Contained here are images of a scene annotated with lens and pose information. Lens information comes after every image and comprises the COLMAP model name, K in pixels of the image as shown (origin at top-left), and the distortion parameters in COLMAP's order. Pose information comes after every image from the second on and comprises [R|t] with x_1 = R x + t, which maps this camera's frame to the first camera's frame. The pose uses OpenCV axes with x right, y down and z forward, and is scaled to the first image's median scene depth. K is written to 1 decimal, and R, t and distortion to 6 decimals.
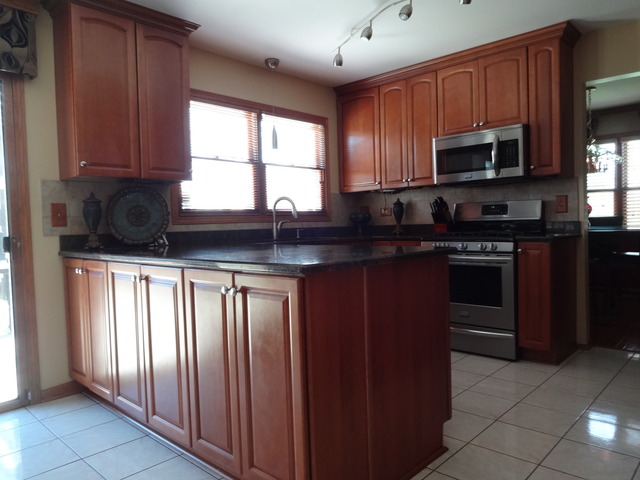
lens RADIAL K [[467.5, 0, 323.8], [0, 467.5, 241.6], [0, 0, 1]] dist [-0.010440, -0.004930]
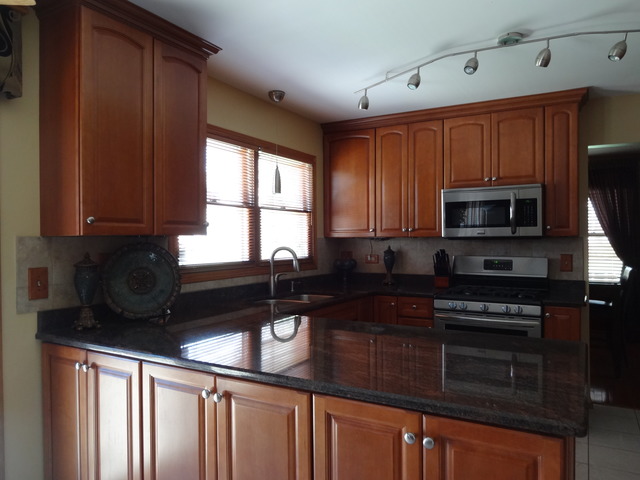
lens RADIAL K [[467.5, 0, 323.8], [0, 467.5, 241.6], [0, 0, 1]] dist [-0.010440, -0.004930]
pose [[0.972591, 0.024168, 0.231262, -0.245175], [-0.015735, 0.999145, -0.038243, -0.082976], [-0.231988, 0.033556, 0.972140, 0.145398]]
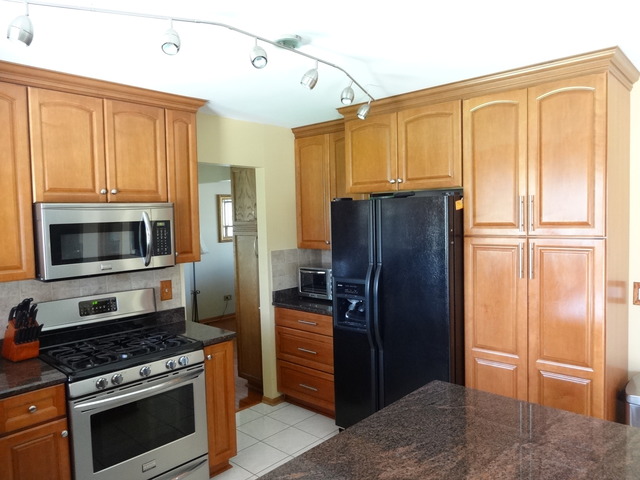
lens RADIAL K [[467.5, 0, 323.8], [0, 467.5, 241.6], [0, 0, 1]] dist [-0.010440, -0.004930]
pose [[-0.011920, -0.027964, 0.999538, -0.397470], [0.061673, 0.997685, 0.028648, -0.188444], [-0.998025, 0.061986, -0.010168, 0.734469]]
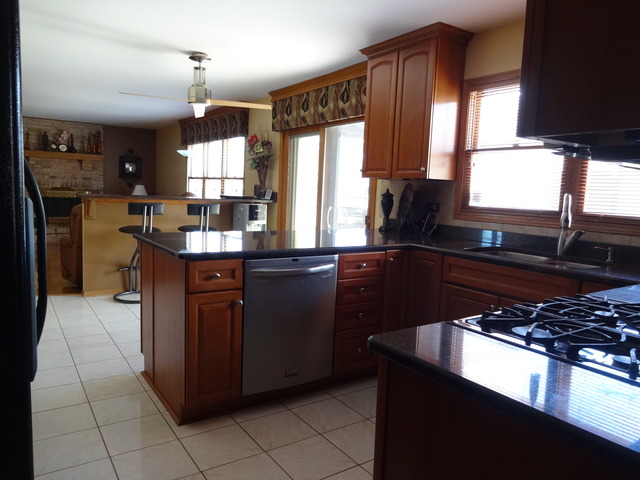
lens RADIAL K [[467.5, 0, 323.8], [0, 467.5, 241.6], [0, 0, 1]] dist [-0.010440, -0.004930]
pose [[-0.218857, 0.128254, -0.967291, 0.737597], [-0.073226, 0.986370, 0.147352, -0.116153], [0.973006, 0.103080, -0.206482, 0.915210]]
